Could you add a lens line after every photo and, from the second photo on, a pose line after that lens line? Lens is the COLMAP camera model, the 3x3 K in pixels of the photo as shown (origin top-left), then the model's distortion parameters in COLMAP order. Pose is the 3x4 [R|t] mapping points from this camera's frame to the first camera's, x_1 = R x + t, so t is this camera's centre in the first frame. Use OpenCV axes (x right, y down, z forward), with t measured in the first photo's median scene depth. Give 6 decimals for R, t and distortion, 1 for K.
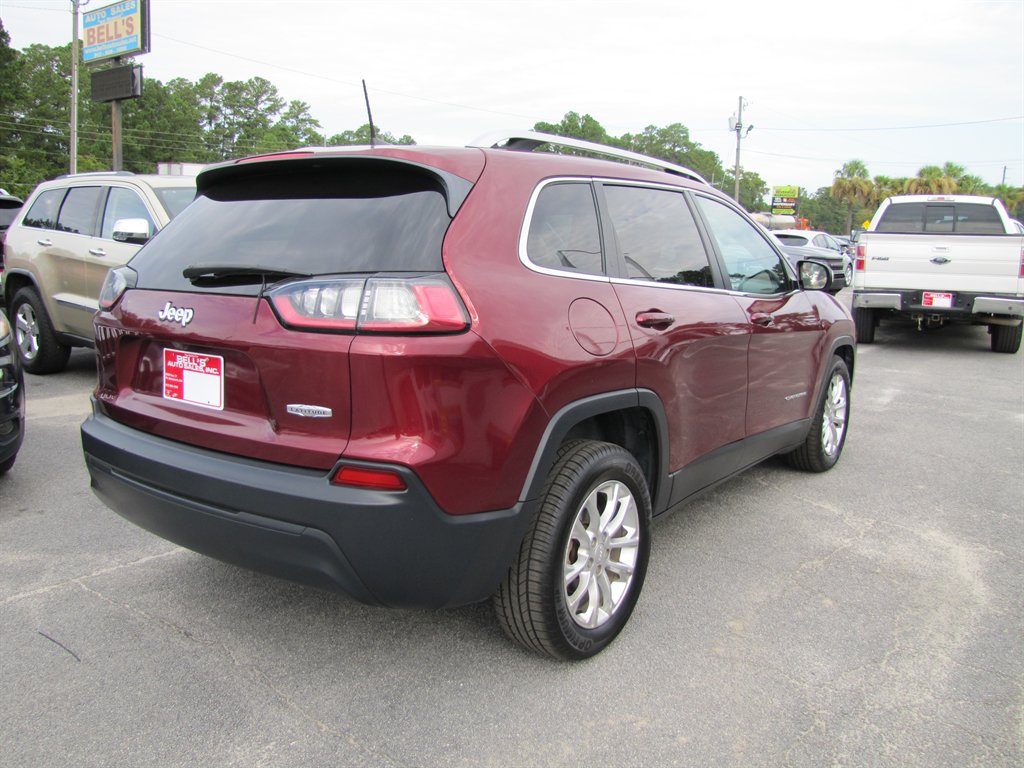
lens RADIAL K [[862.0, 0, 503.3], [0, 862.0, 381.2], [0, 0, 1]] dist [-0.179919, 0.161484]
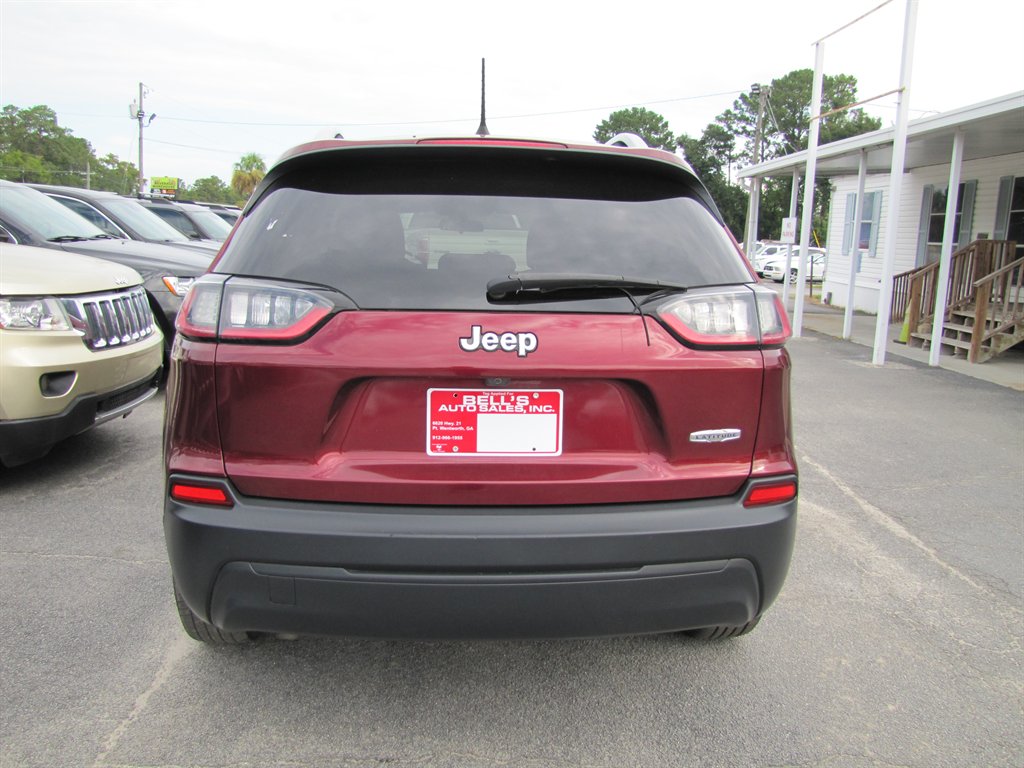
lens RADIAL K [[862.0, 0, 503.3], [0, 862.0, 381.2], [0, 0, 1]] dist [-0.179919, 0.161484]
pose [[0.758622, -0.099163, 0.643940, -0.841076], [0.092770, 0.994720, 0.043890, -0.073044], [-0.644892, 0.026442, 0.763816, 0.375739]]
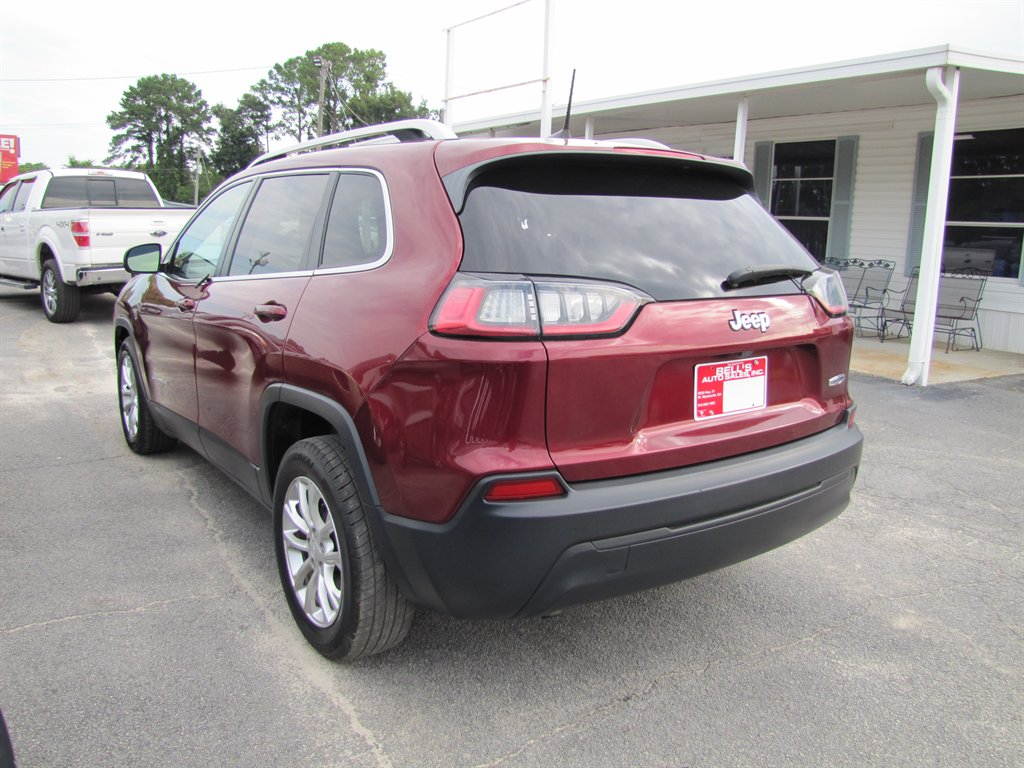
lens RADIAL K [[862.0, 0, 503.3], [0, 862.0, 381.2], [0, 0, 1]] dist [-0.179919, 0.161484]
pose [[0.311629, -0.182234, 0.932565, -1.303805], [0.144090, 0.979150, 0.143187, -0.179865], [-0.939215, 0.089752, 0.331390, 0.892753]]
